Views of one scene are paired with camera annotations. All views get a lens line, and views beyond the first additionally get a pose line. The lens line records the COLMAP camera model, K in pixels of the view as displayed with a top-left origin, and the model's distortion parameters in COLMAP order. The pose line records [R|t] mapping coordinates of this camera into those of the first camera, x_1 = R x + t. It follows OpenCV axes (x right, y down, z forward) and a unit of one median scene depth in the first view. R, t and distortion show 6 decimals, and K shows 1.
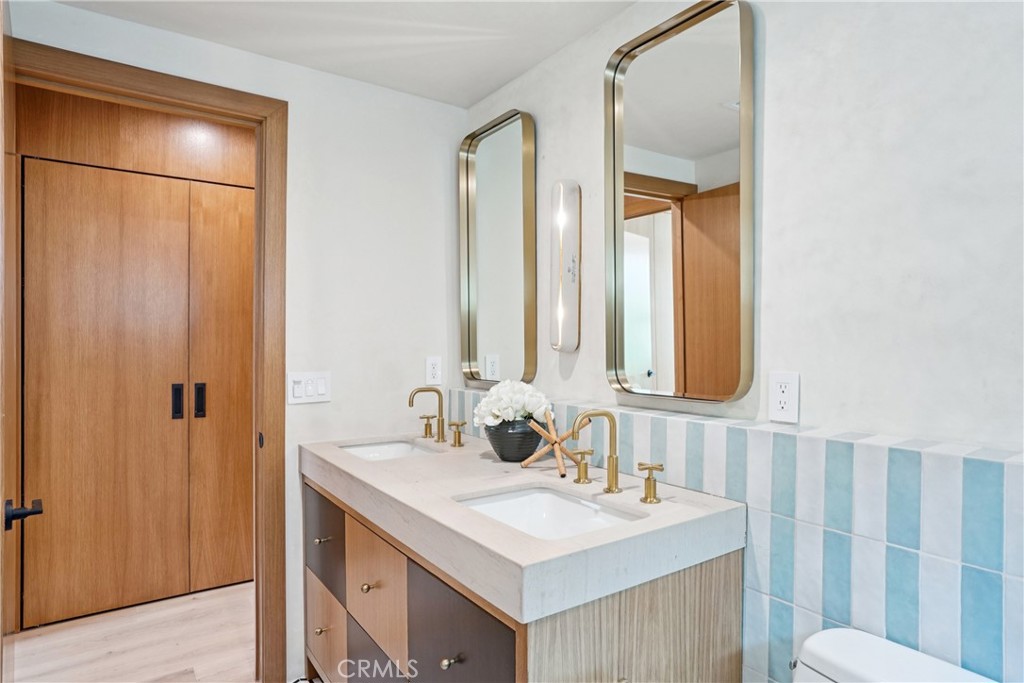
lens RADIAL K [[581.3, 0, 512.0], [0, 581.3, 341.5], [0, 0, 1]] dist [0.000737, 0.000074]
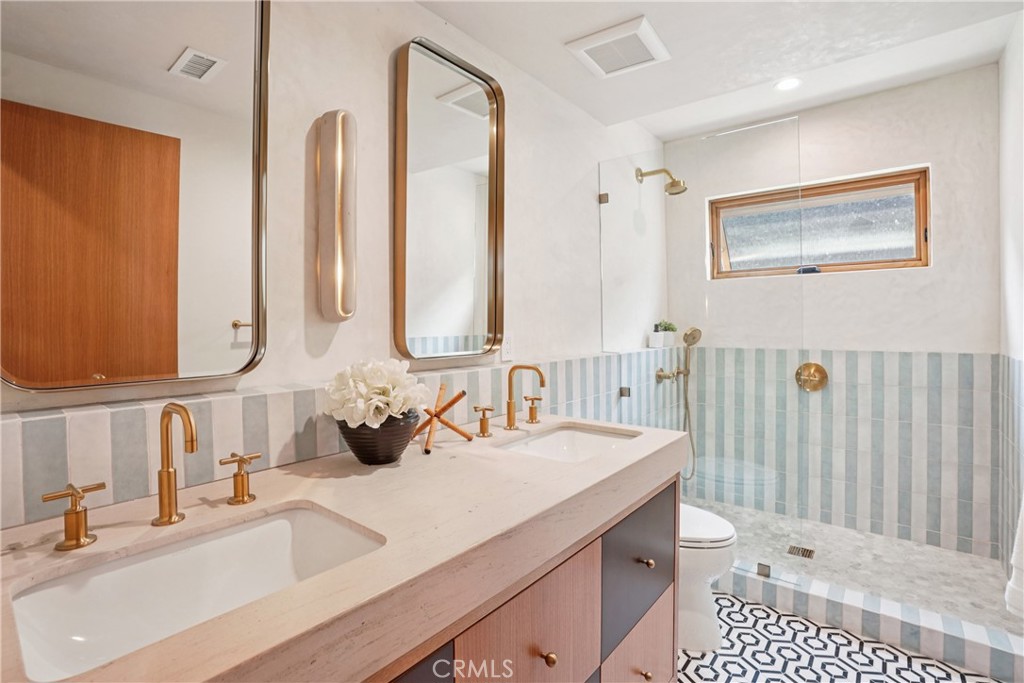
lens RADIAL K [[481.3, 0, 514.3], [0, 481.3, 337.5], [0, 0, 1]] dist [-0.070294, 0.028526]
pose [[-0.264746, -0.031039, 0.963819, -0.758348], [-0.001353, 0.999493, 0.031816, 0.024458], [-0.964317, 0.007119, -0.264654, 1.164640]]
